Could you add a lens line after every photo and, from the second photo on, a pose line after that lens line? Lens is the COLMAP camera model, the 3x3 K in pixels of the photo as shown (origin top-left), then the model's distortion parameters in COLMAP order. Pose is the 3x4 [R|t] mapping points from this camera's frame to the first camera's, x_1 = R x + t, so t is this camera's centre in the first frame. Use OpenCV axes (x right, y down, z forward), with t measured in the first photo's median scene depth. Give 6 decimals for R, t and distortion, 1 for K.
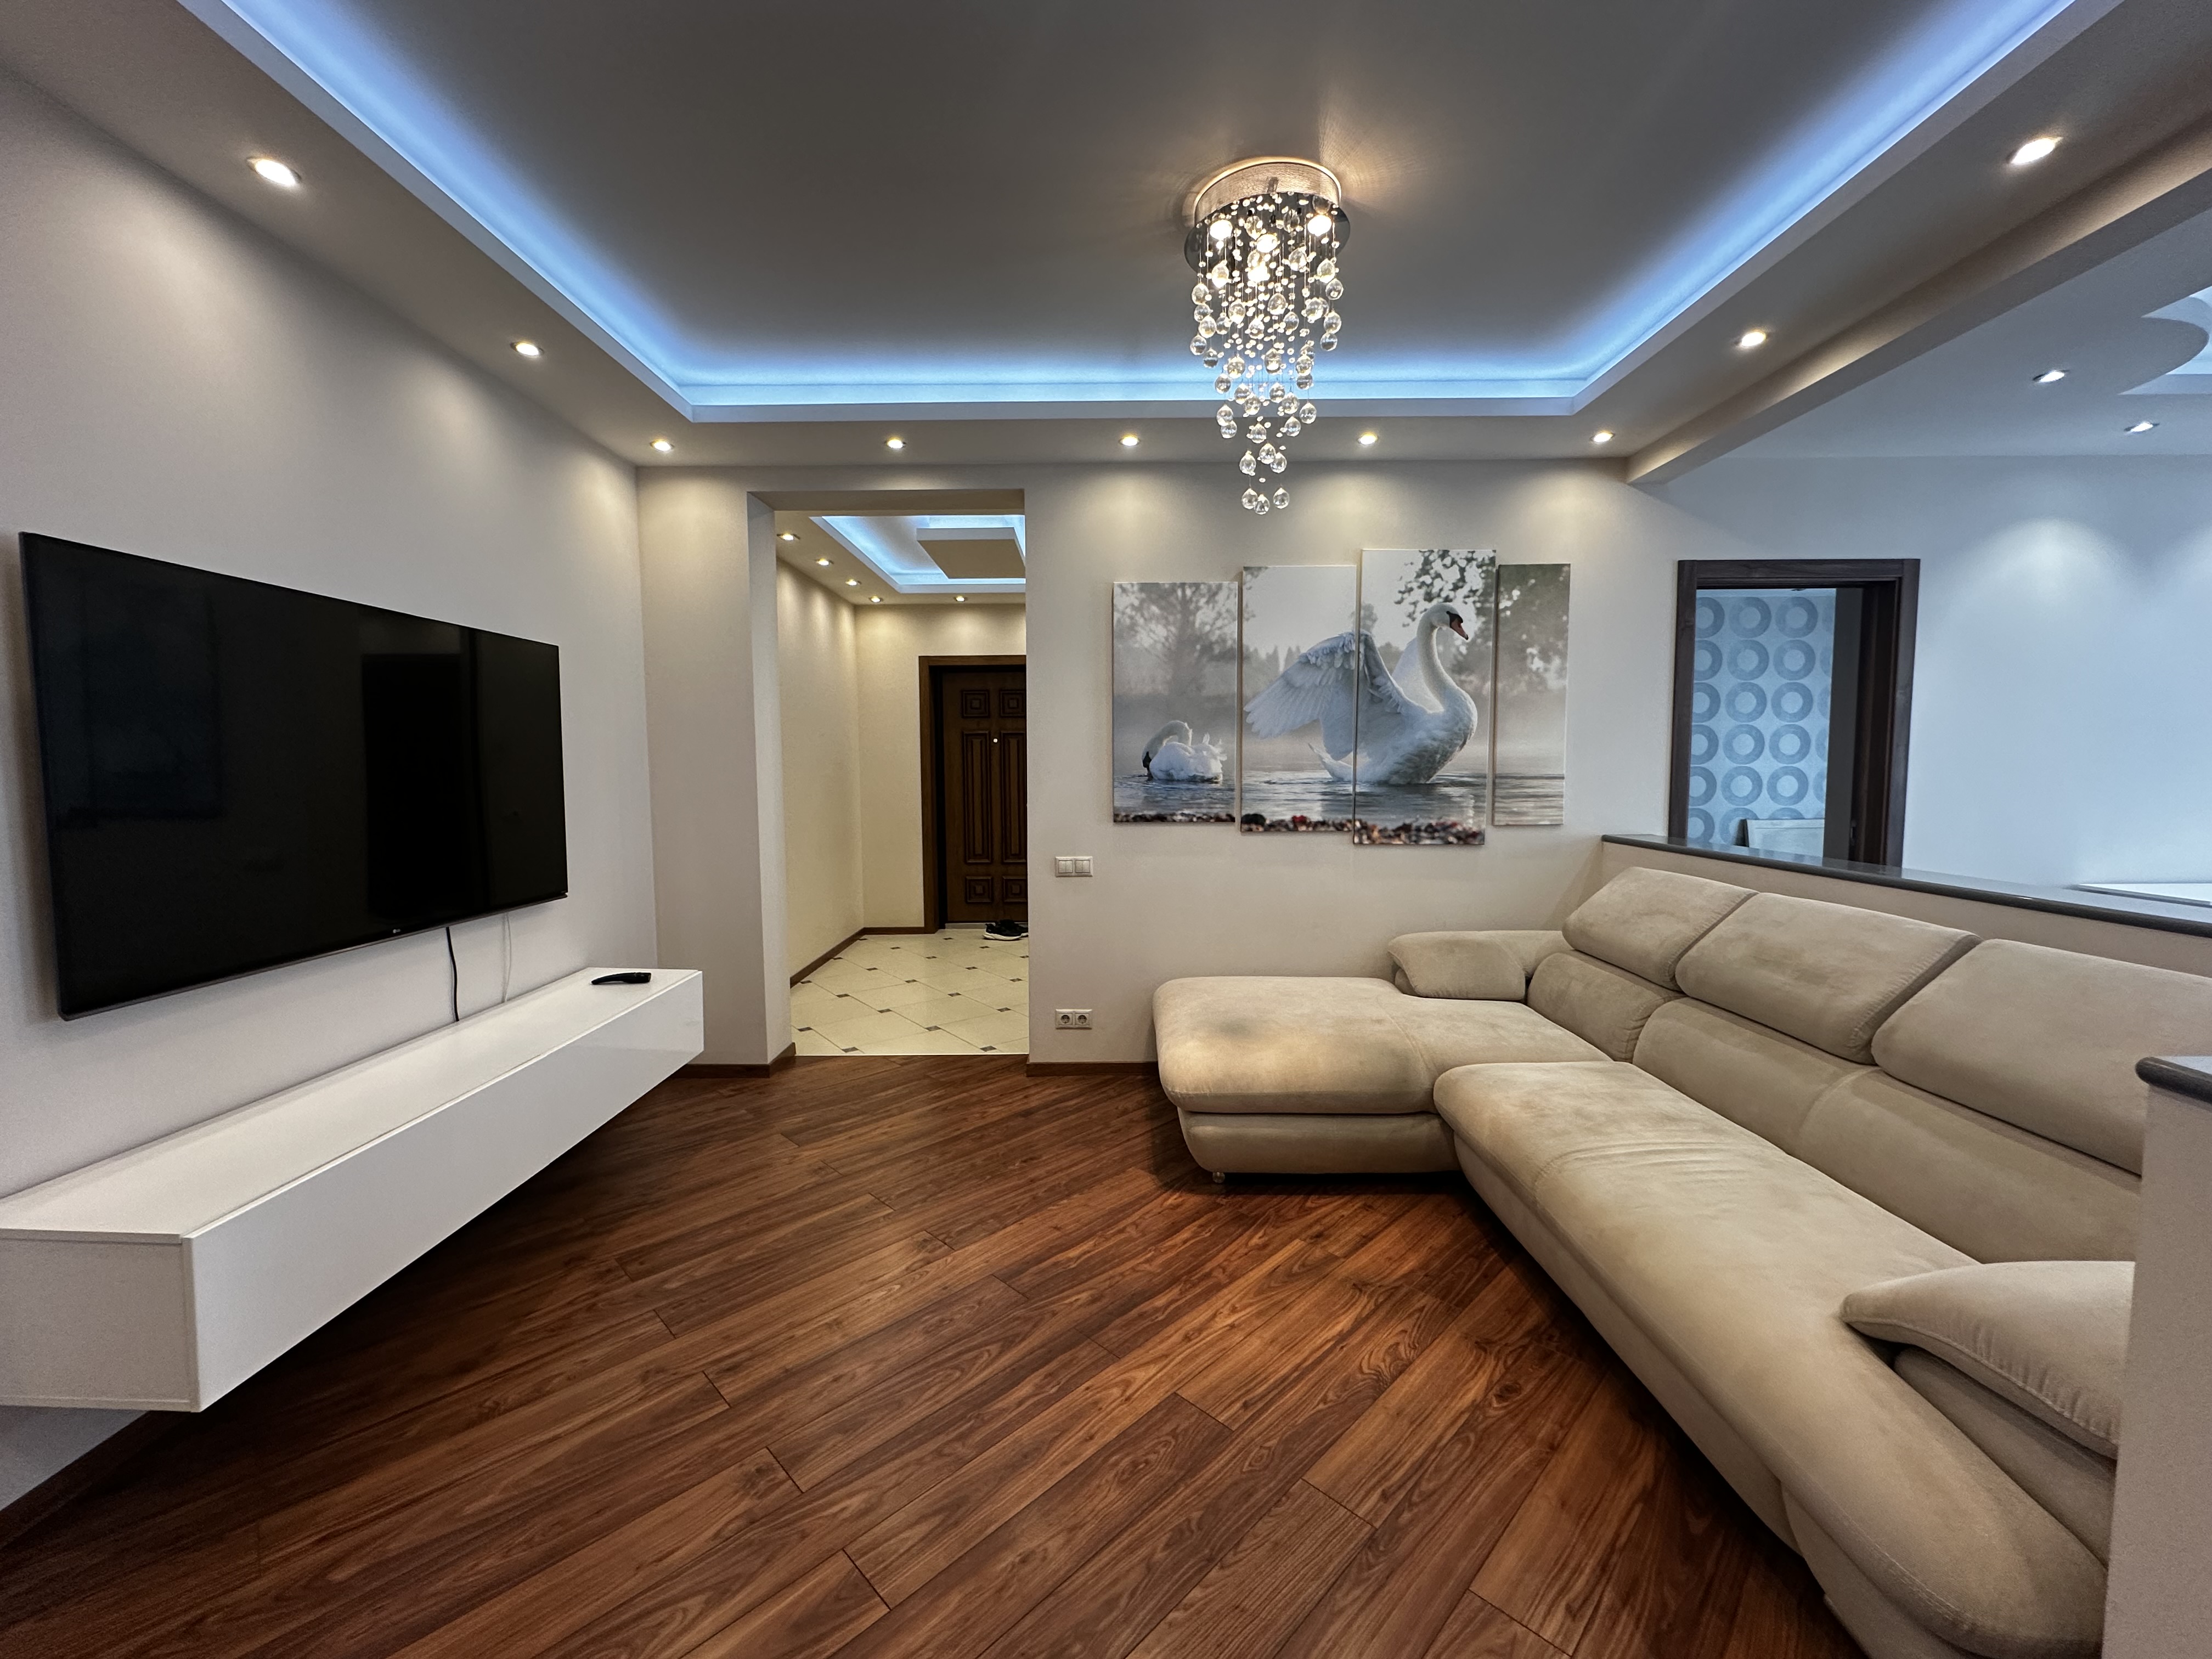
lens RADIAL K [[887.6, 0, 1116.8], [0, 887.6, 822.1], [0, 0, 1]] dist [-0.000251, 0.000221]
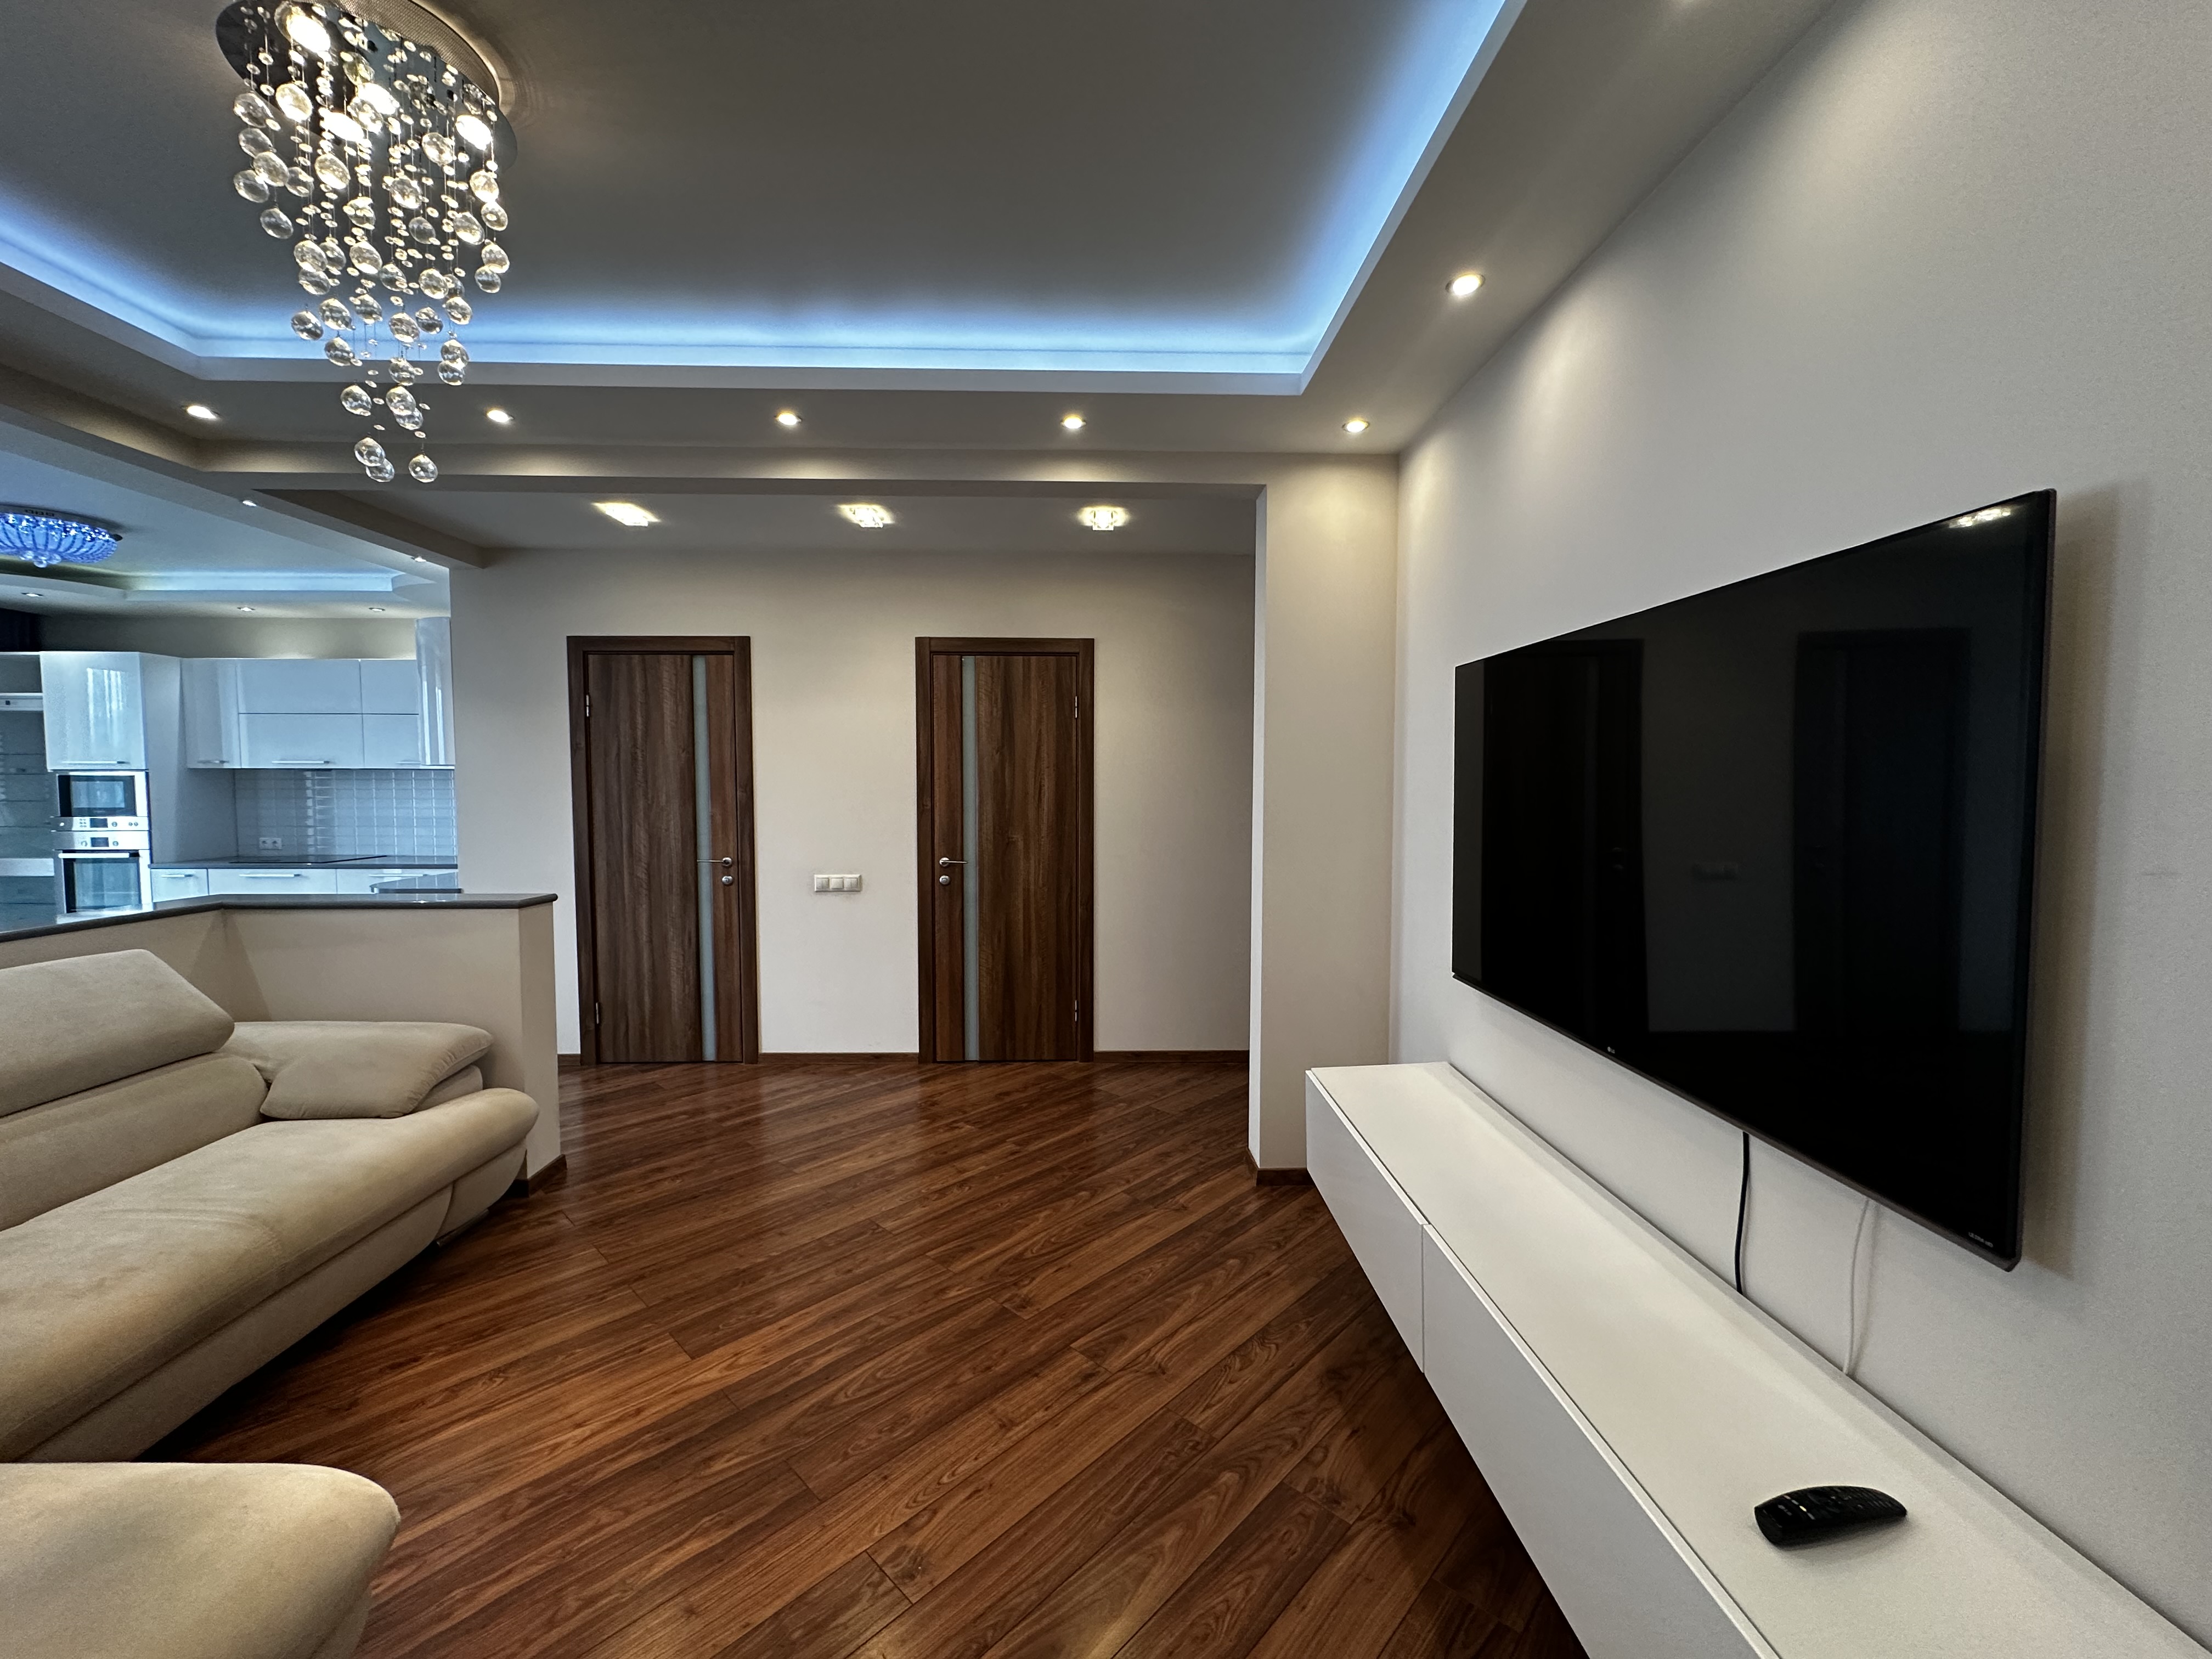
lens RADIAL K [[887.6, 0, 1106.5], [0, 887.6, 824.3], [0, 0, 1]] dist [-0.000251, 0.000221]
pose [[-0.999857, 0.004780, -0.016209, -0.435823], [0.002840, 0.993049, 0.117664, -0.177744], [0.016659, 0.117601, -0.992921, 1.967831]]
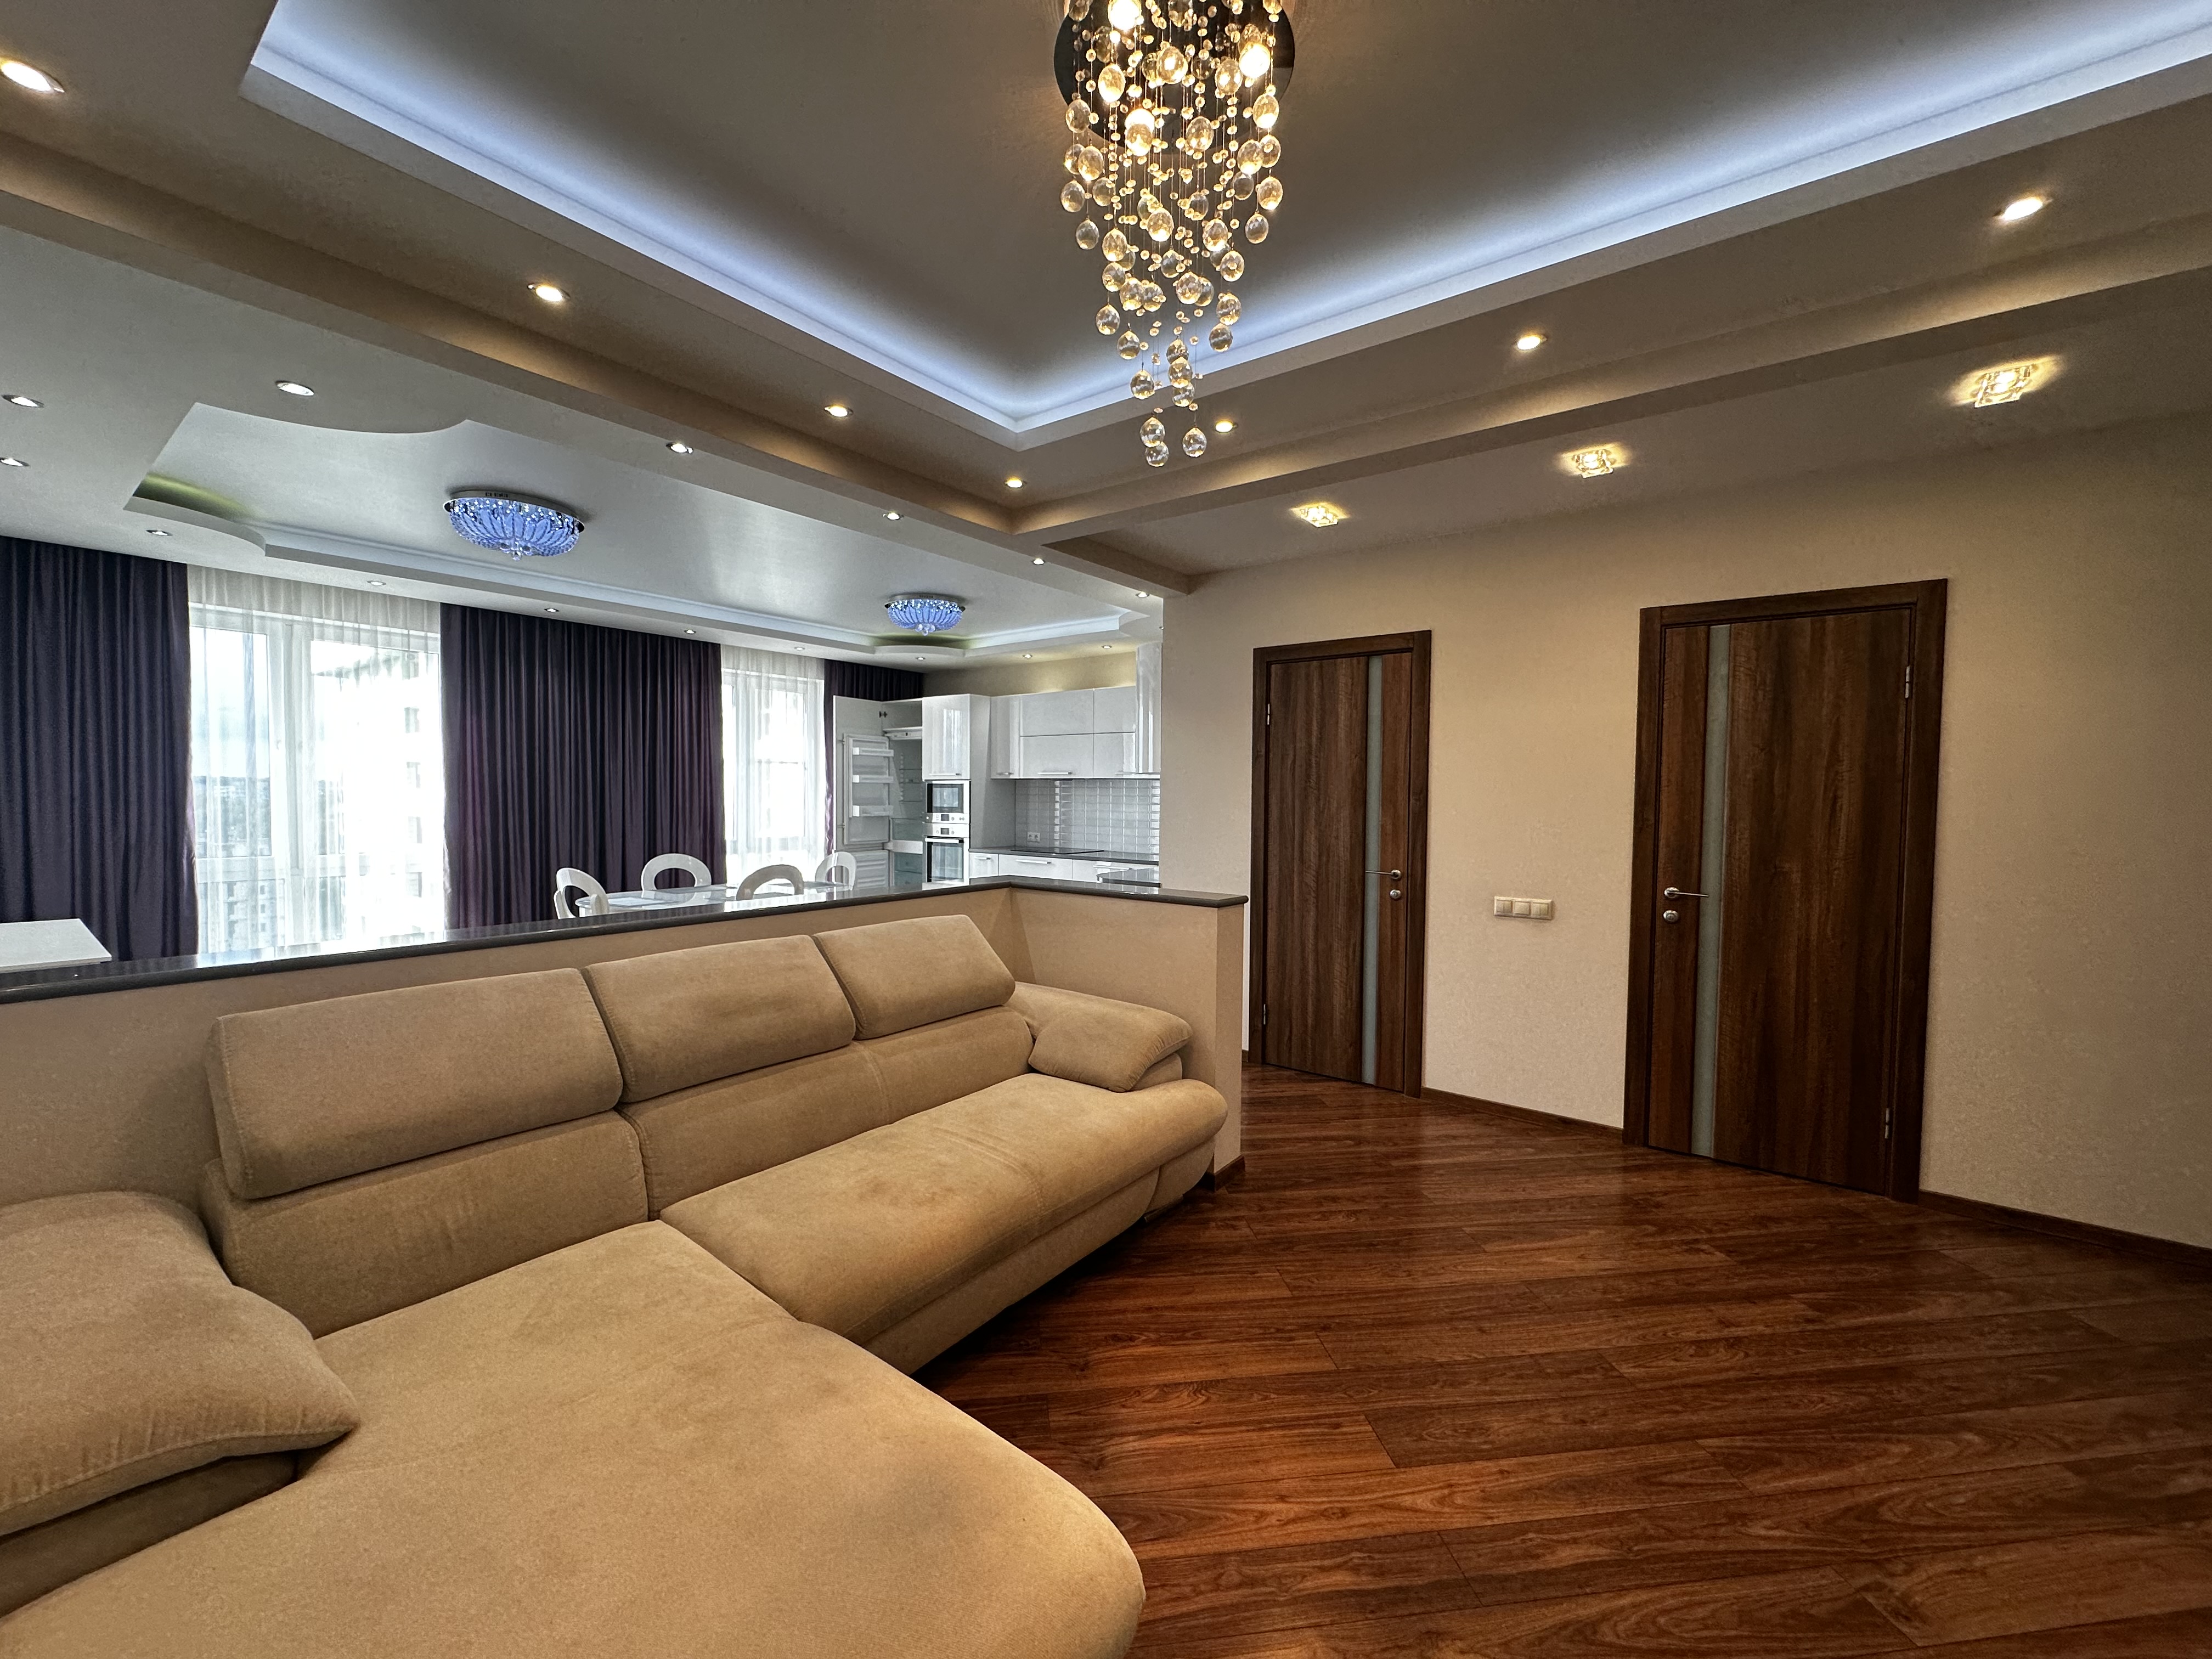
lens RADIAL K [[887.6, 0, 1102.9], [0, 887.6, 822.1], [0, 0, 1]] dist [-0.000251, 0.000221]
pose [[-0.792575, -0.023480, 0.609322, -0.242232], [0.035858, 0.995734, 0.085013, -0.148731], [-0.608719, 0.089229, -0.788353, 1.798809]]
